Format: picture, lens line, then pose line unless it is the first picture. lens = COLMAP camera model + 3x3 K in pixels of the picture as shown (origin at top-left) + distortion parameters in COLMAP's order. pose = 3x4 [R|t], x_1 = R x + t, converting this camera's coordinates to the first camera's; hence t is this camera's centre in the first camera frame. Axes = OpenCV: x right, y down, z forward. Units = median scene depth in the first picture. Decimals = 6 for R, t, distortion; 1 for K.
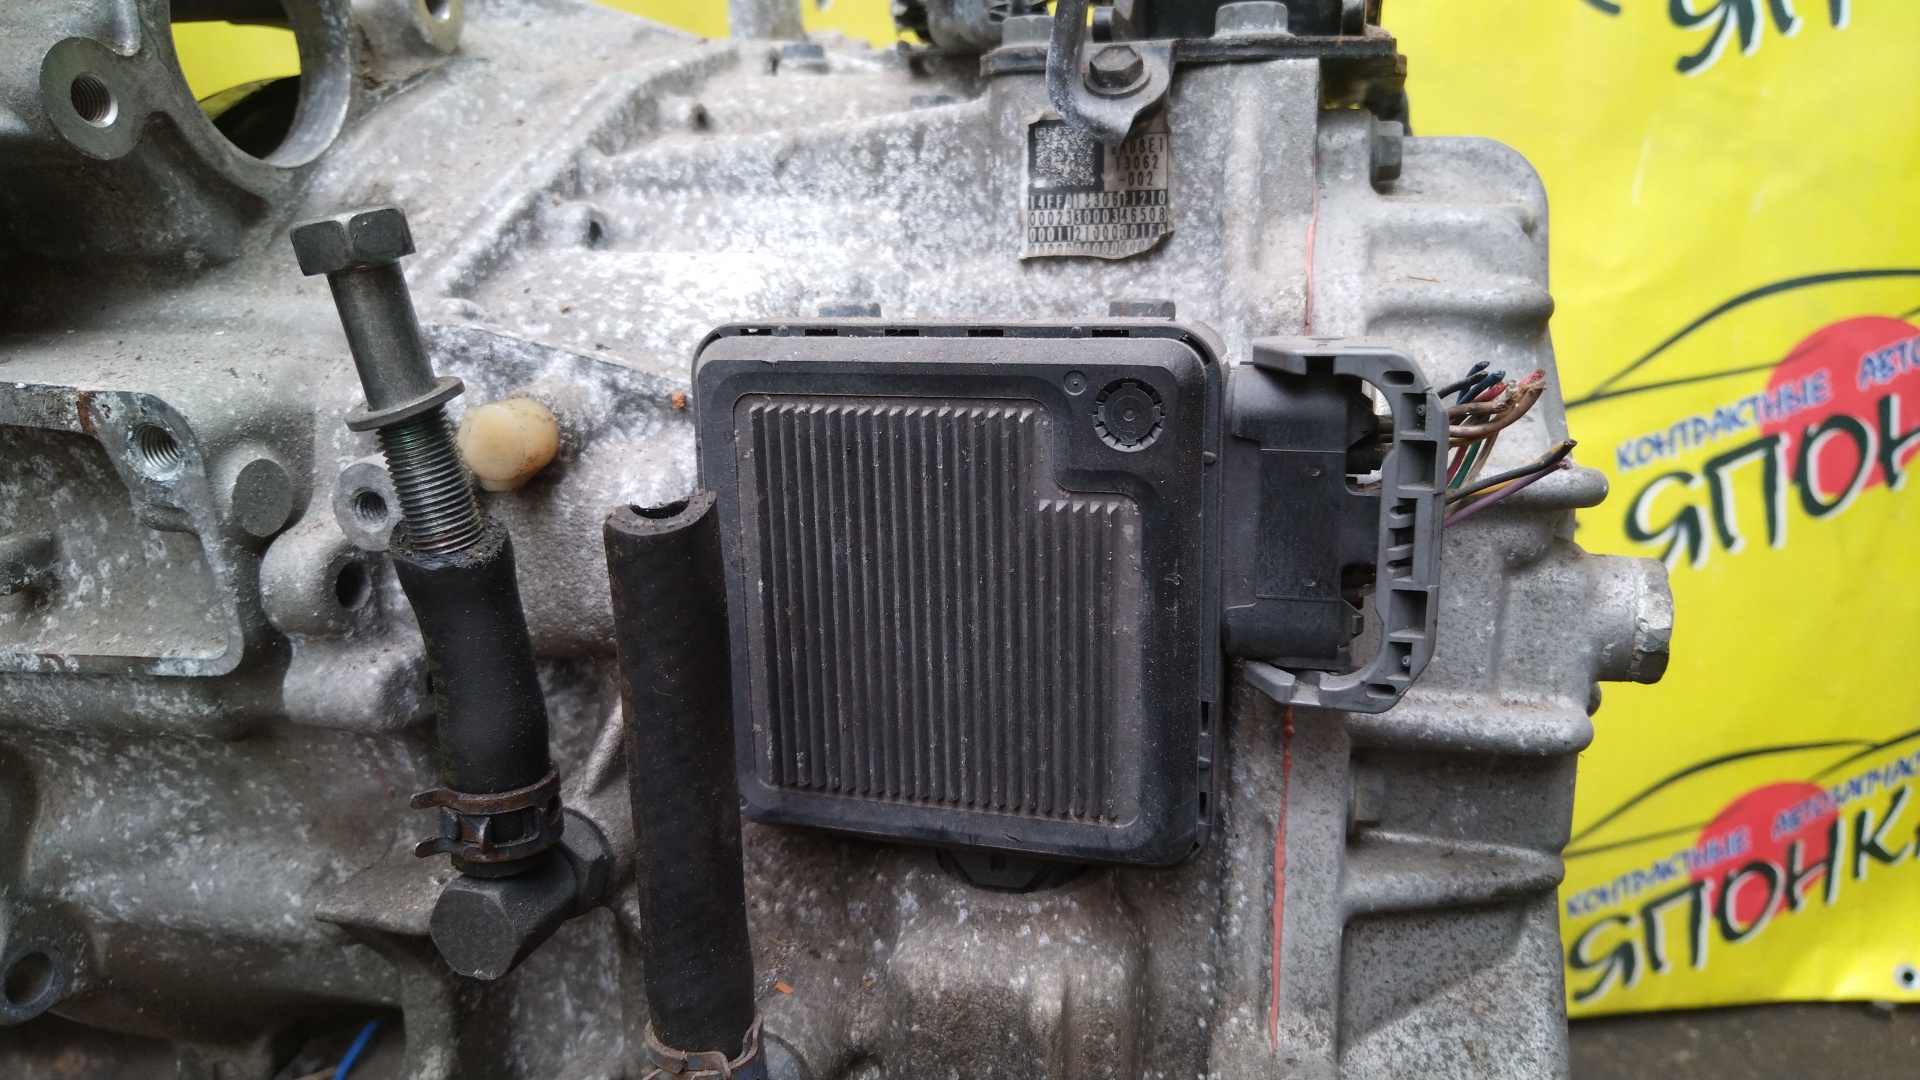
lens RADIAL K [[1340.9, 0, 971.6], [0, 1340.9, 535.7], [0, 0, 1]] dist [-0.044616, 0.033488]
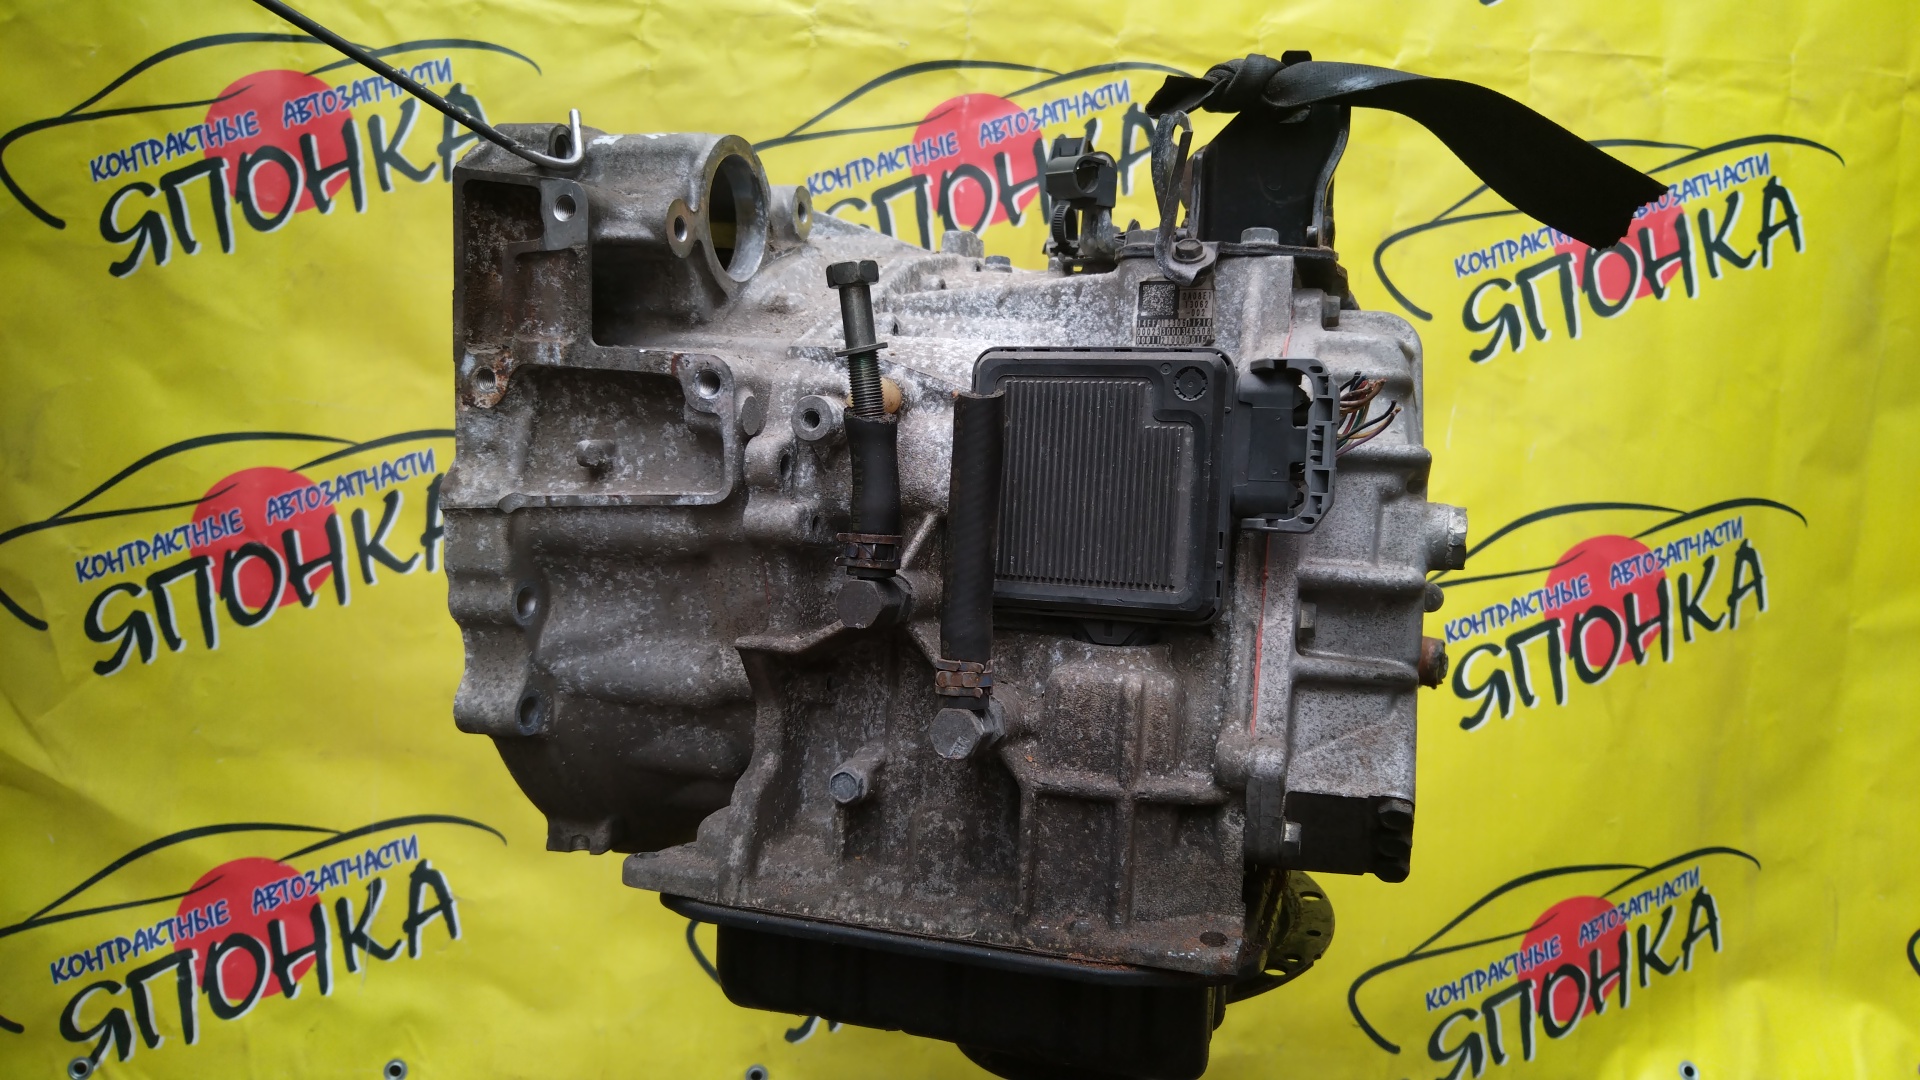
lens RADIAL K [[1340.9, 0, 960.8], [0, 1340.9, 545.2], [0, 0, 1]] dist [-0.044616, 0.033488]
pose [[0.996425, 0.073854, -0.041010, -0.116683], [-0.081140, 0.971810, -0.221364, 0.546891], [0.023506, 0.223900, 0.974329, -0.853663]]
